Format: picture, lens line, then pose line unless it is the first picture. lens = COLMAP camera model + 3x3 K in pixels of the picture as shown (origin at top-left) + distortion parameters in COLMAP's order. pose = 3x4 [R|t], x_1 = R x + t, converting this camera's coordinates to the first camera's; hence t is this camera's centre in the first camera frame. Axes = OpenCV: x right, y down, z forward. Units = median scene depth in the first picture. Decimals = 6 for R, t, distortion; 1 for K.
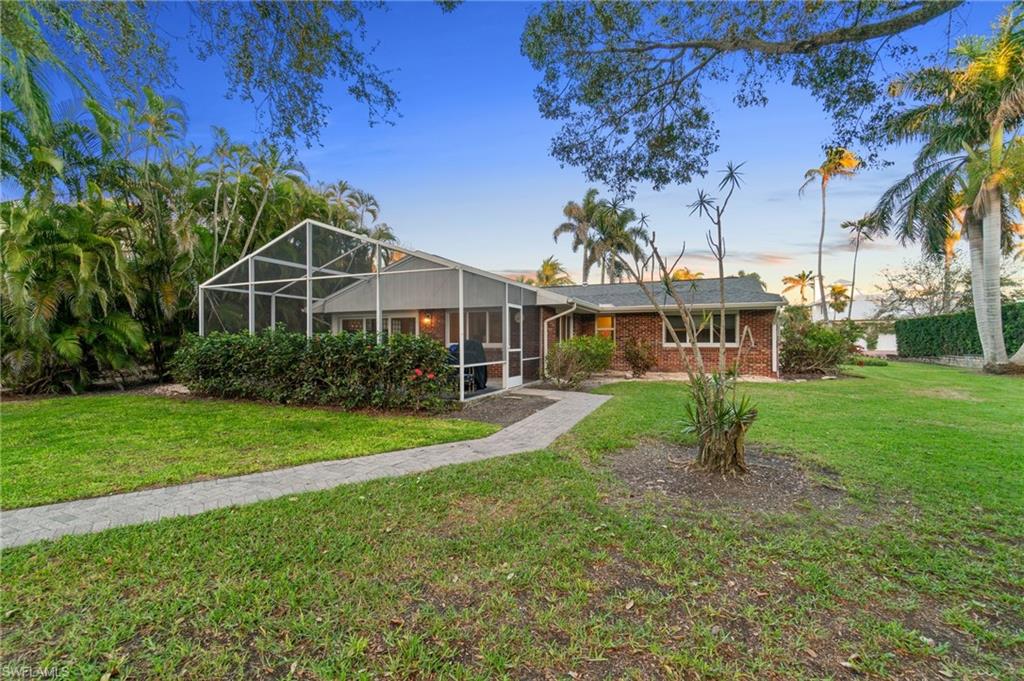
lens RADIAL K [[441.3, 0, 517.4], [0, 441.3, 339.3], [0, 0, 1]] dist [0.000759, 0.000006]
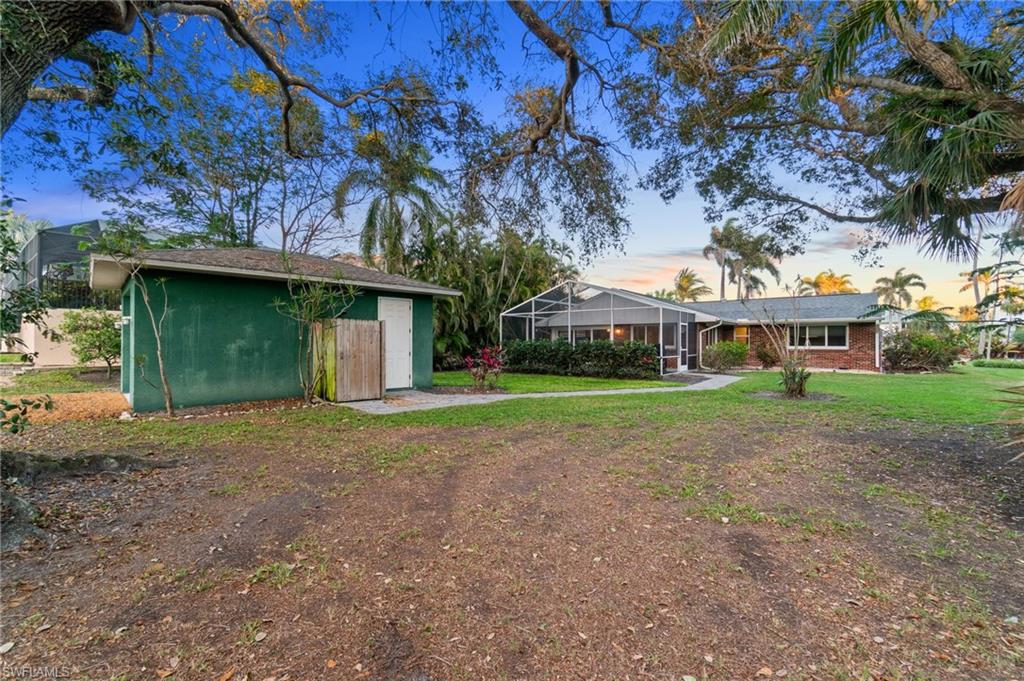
lens RADIAL K [[453.0, 0, 514.2], [0, 453.0, 350.6], [0, 0, 1]] dist [-0.000268, -0.000062]
pose [[0.965149, 0.004413, -0.261662, -0.157173], [-0.000660, 0.999896, 0.014432, 0.002316], [0.261698, -0.013756, 0.965052, -0.746976]]
